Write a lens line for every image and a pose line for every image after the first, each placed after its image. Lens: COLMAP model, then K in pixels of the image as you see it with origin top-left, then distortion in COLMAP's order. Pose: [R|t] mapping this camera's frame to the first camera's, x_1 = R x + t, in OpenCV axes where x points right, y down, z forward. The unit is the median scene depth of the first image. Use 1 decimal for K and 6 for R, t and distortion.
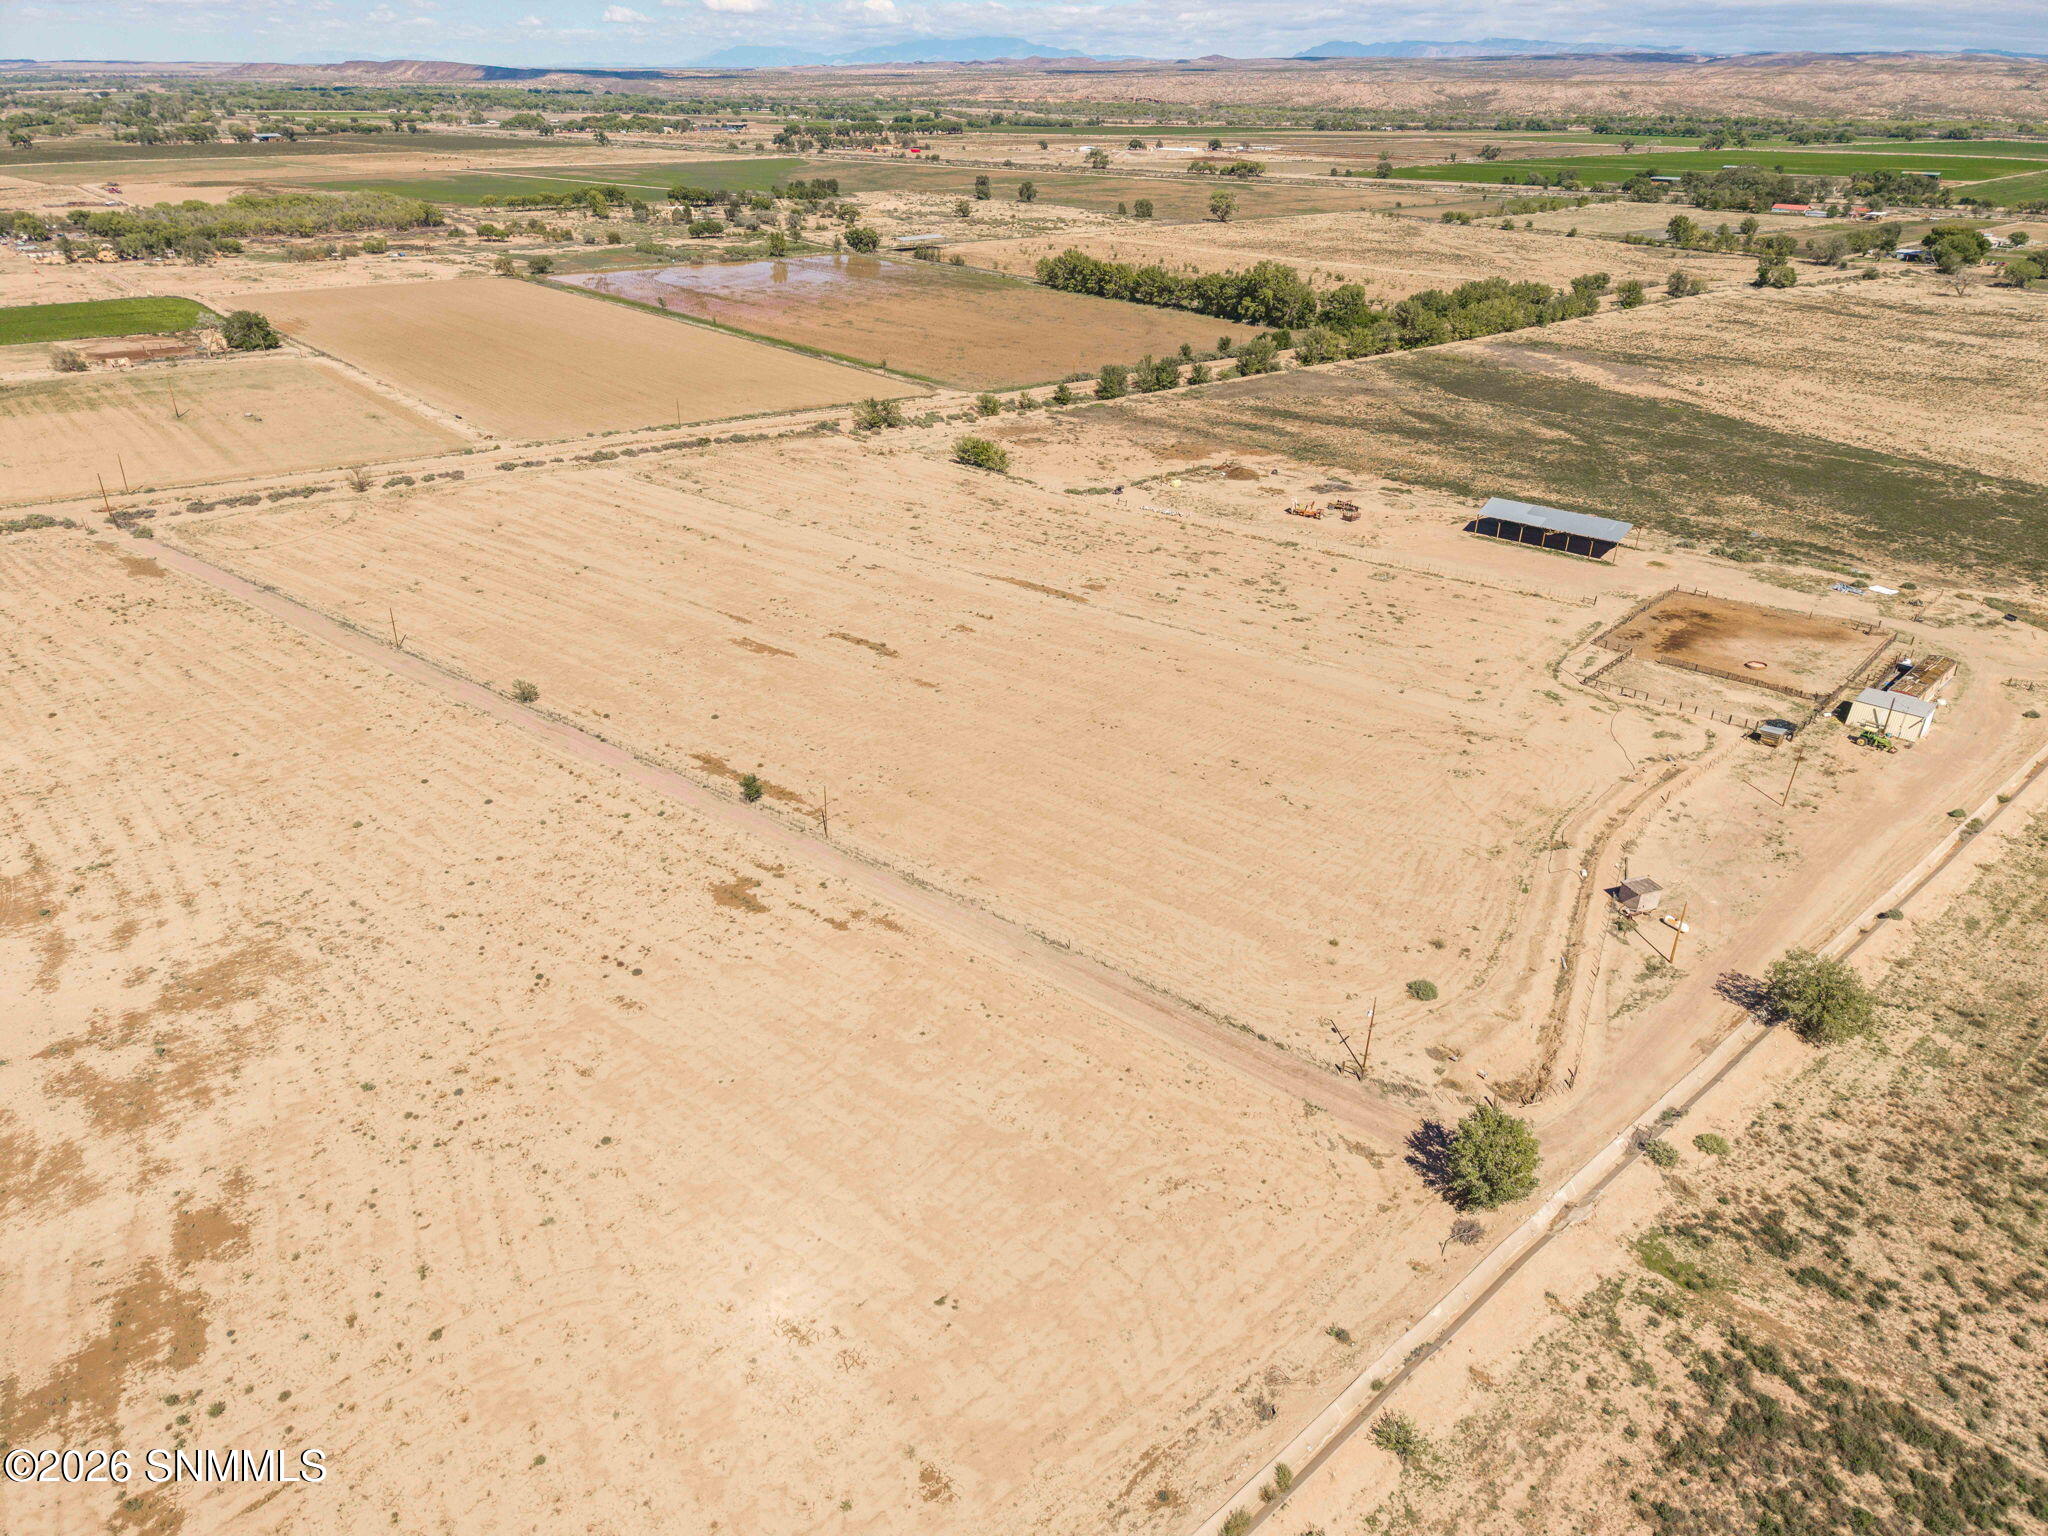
lens RADIAL K [[1366.4, 0, 1024.8], [0, 1366.4, 774.7], [0, 0, 1]] dist [0.045883, -0.030670]
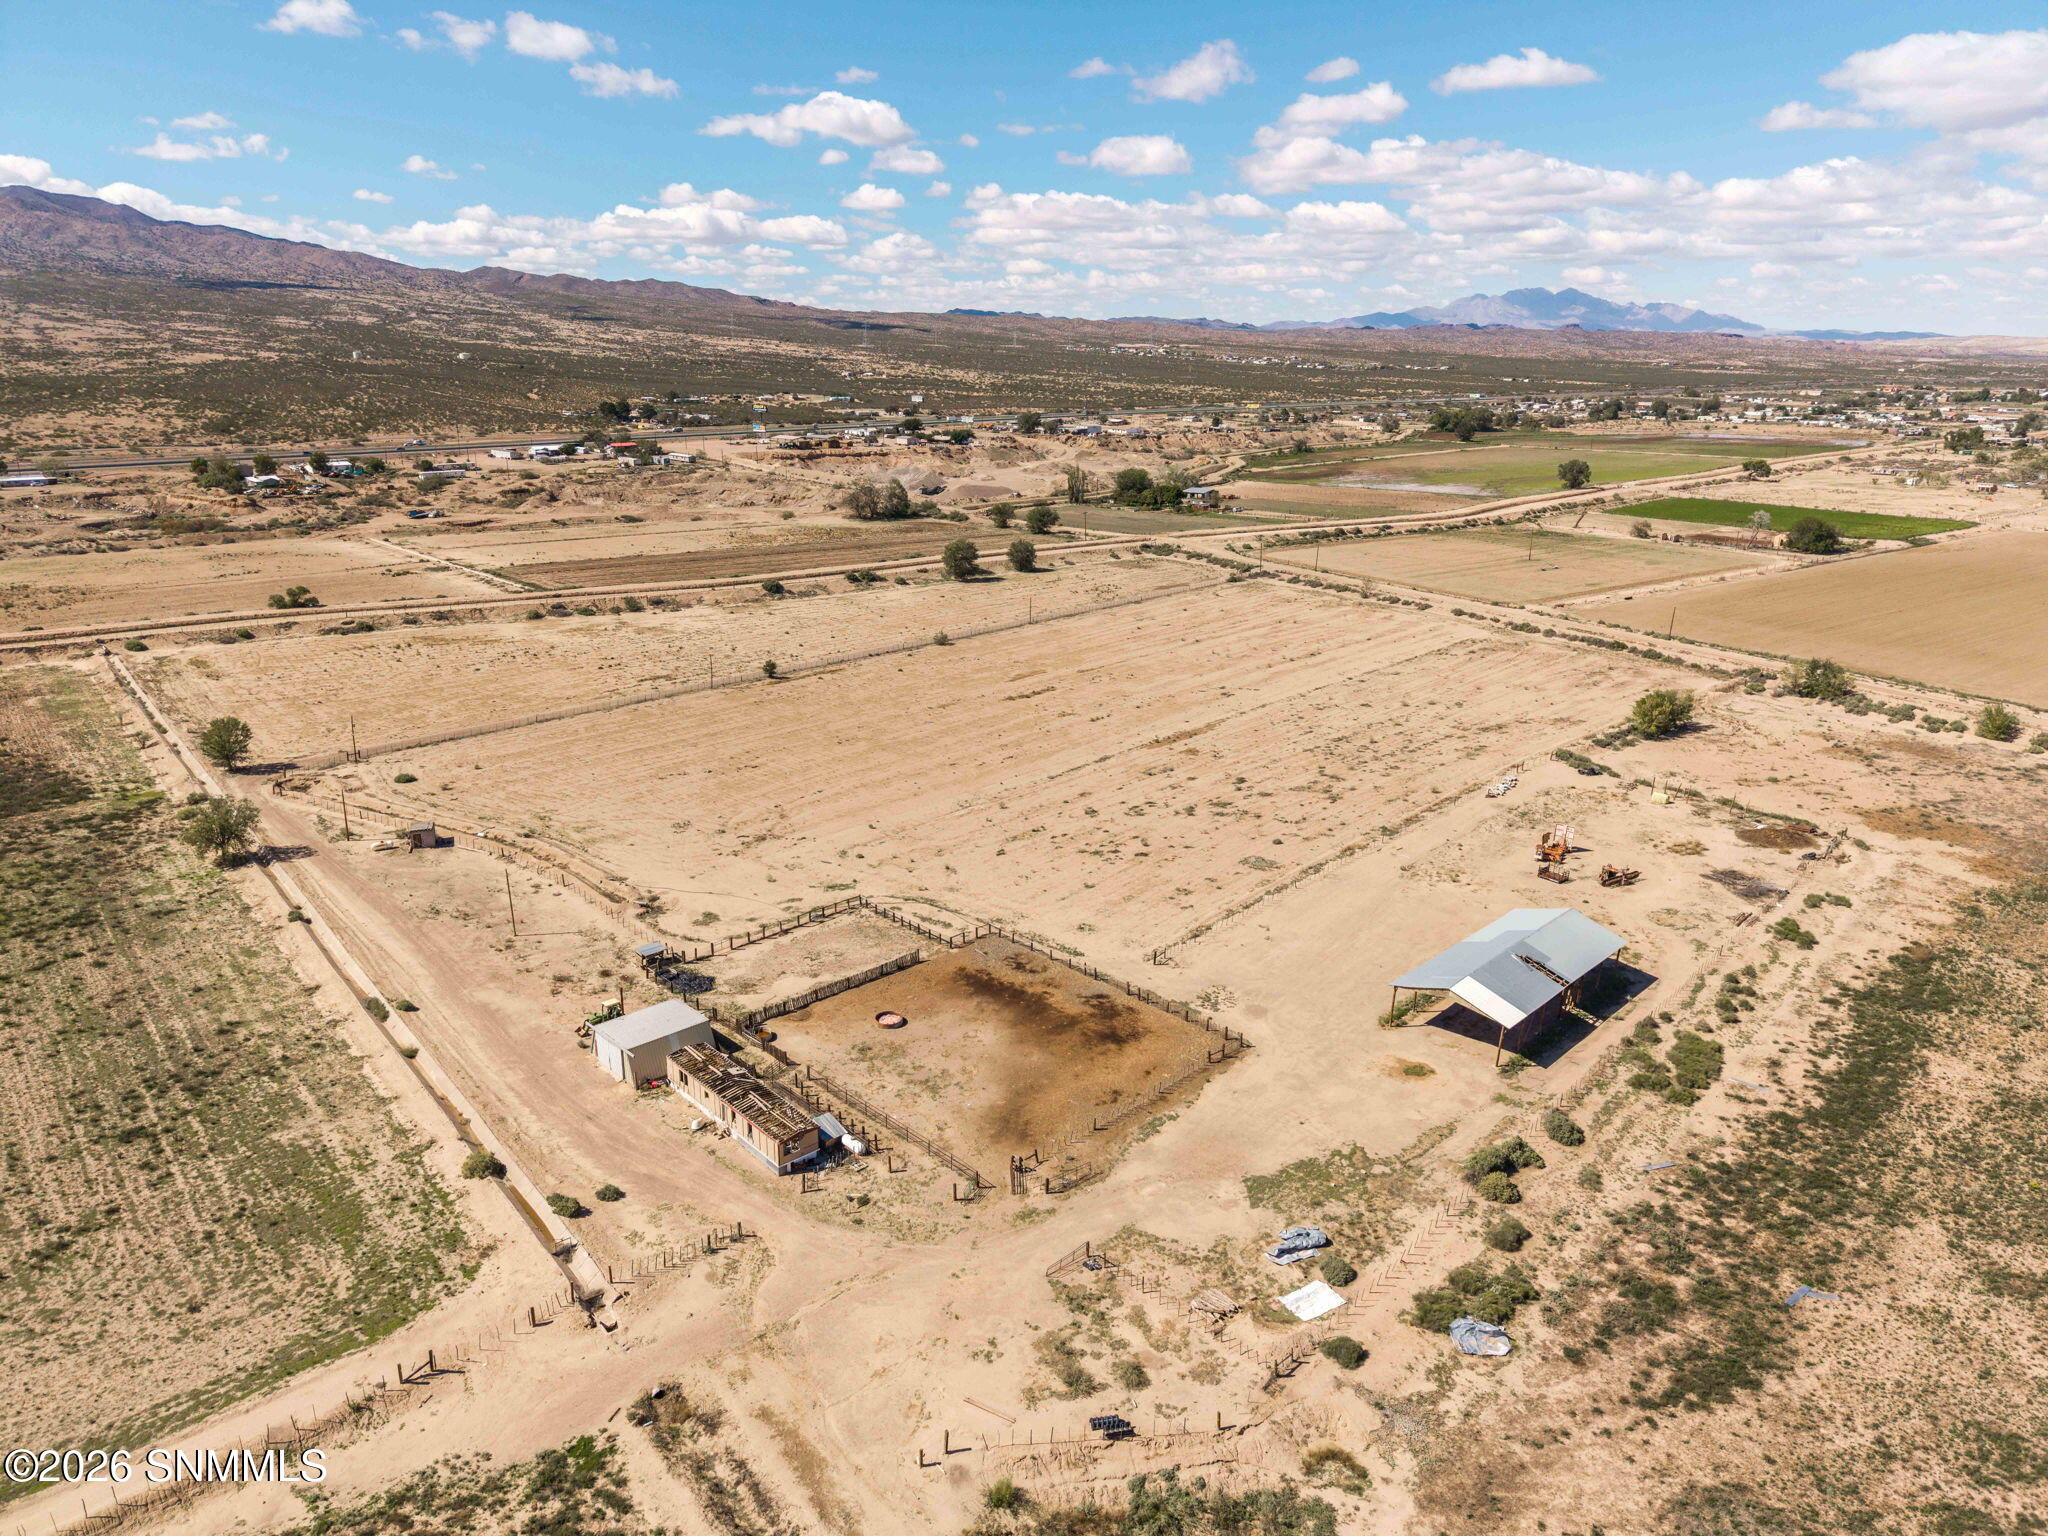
lens RADIAL K [[1366.4, 0, 1017.6], [0, 1366.4, 768.7], [0, 0, 1]] dist [0.045883, -0.030670]
pose [[-0.058806, 0.283754, -0.957092, 0.938072], [-0.458143, 0.844149, 0.278418, -0.326417], [0.886931, 0.454858, 0.080359, 0.801592]]
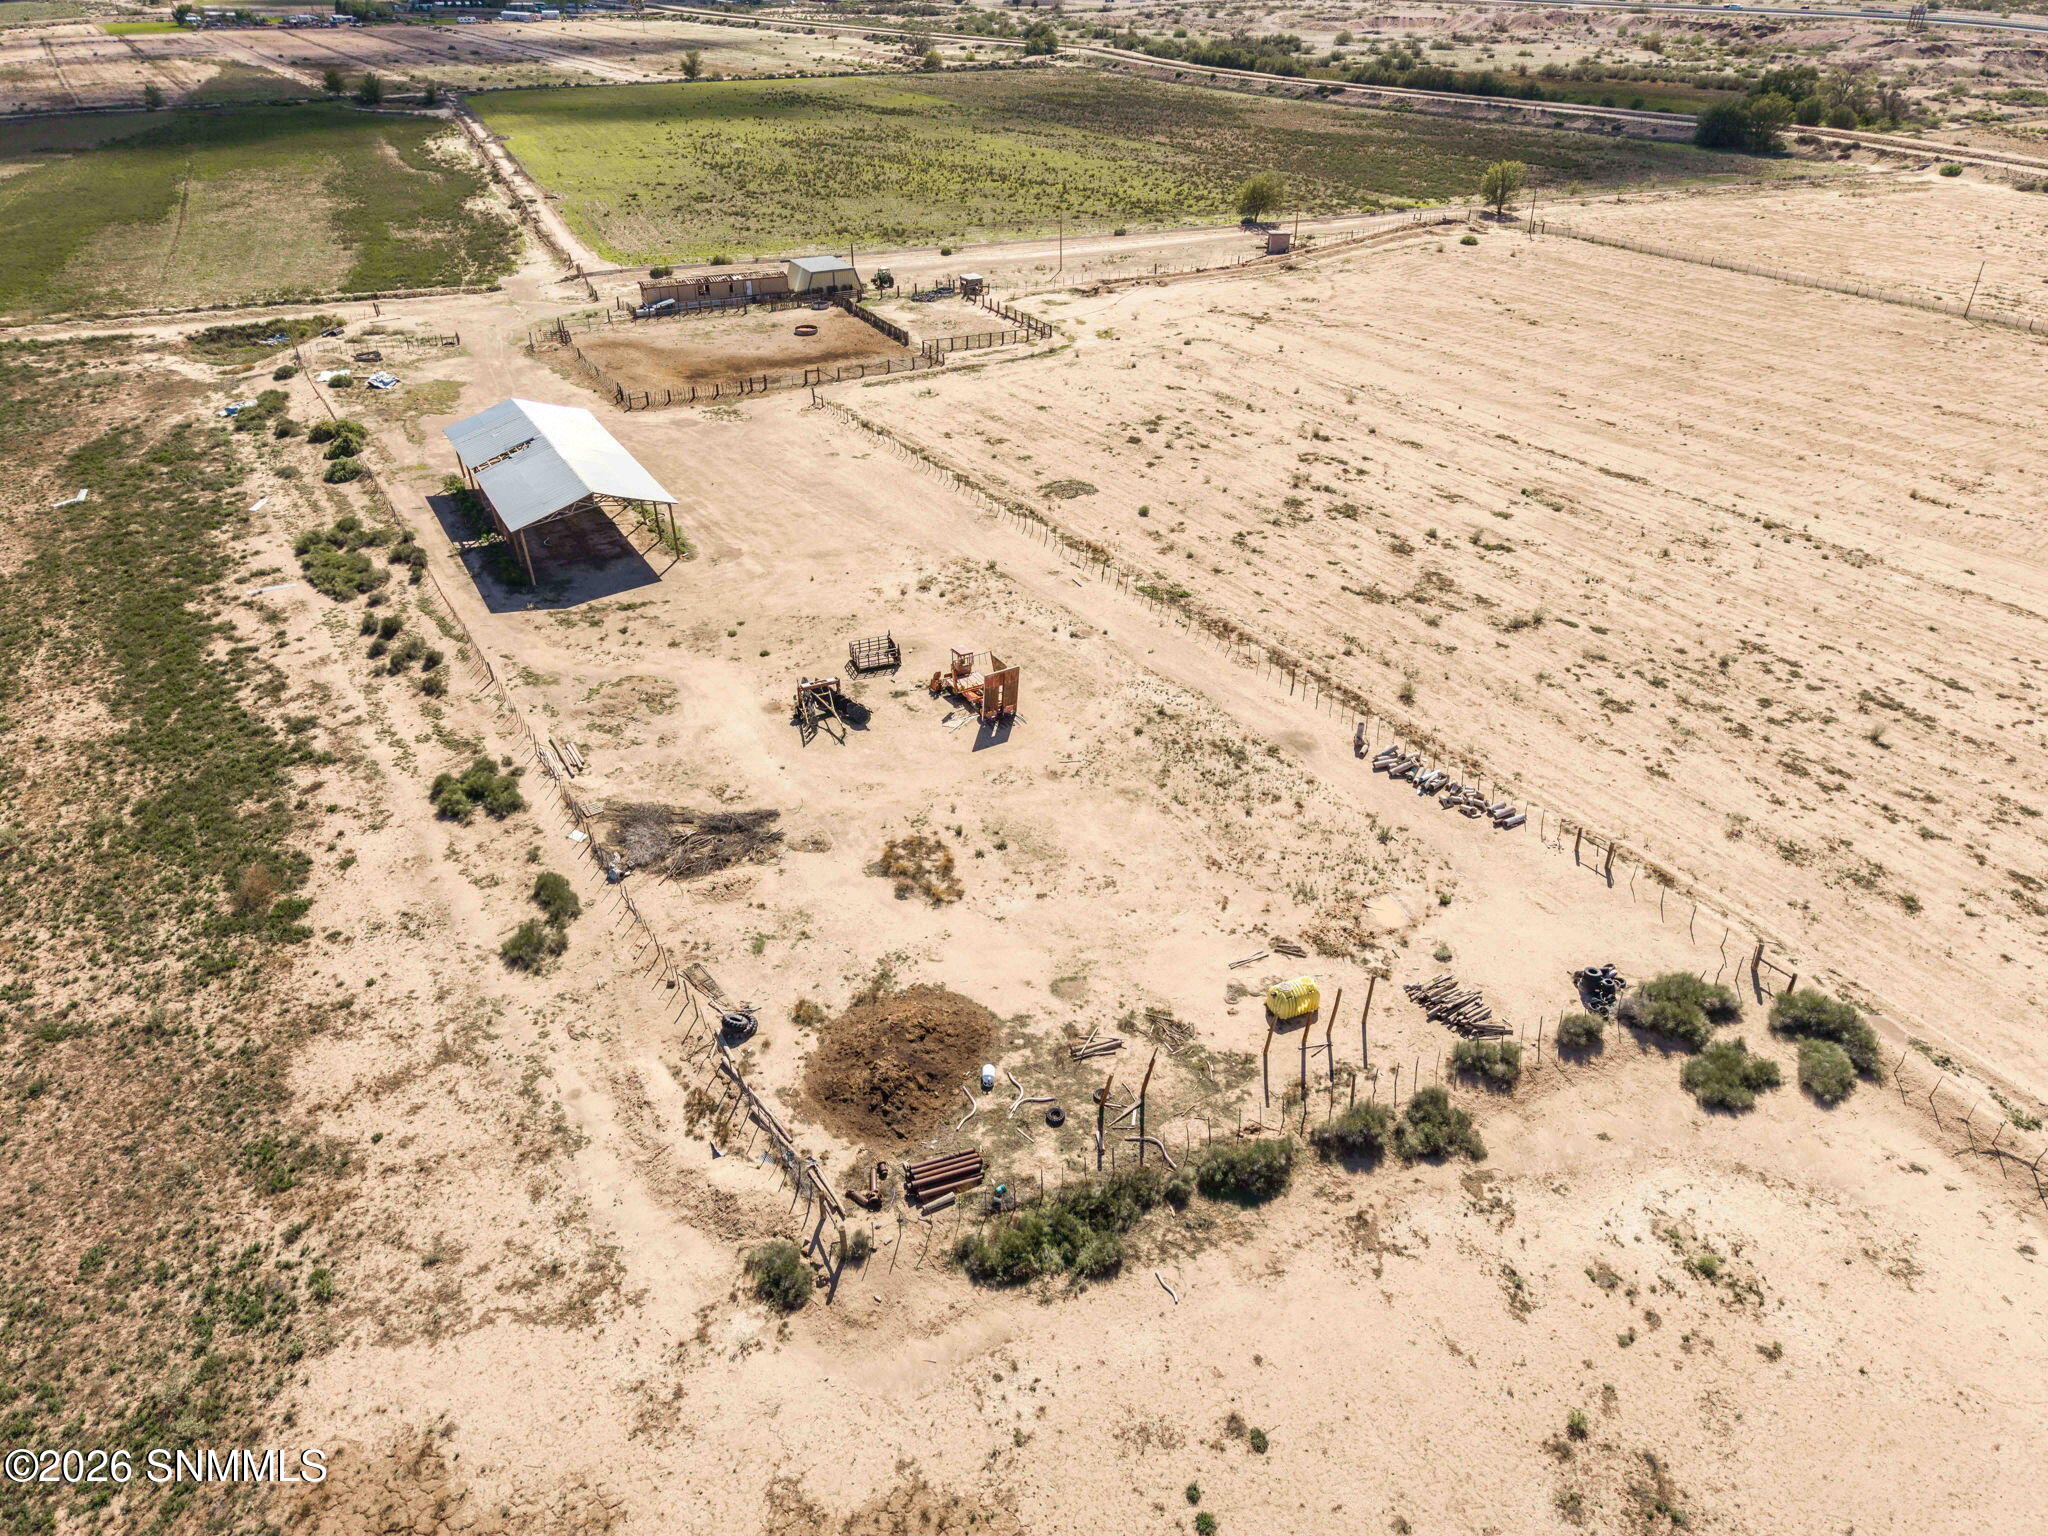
lens RADIAL K [[1366.4, 0, 1035.9], [0, 1366.4, 771.2], [0, 0, 1]] dist [0.045883, -0.030670]
pose [[-0.945396, -0.180382, 0.271456, 0.118211], [0.136966, 0.535888, 0.833105, -0.499666], [-0.295747, 0.824795, -0.481920, 1.317684]]
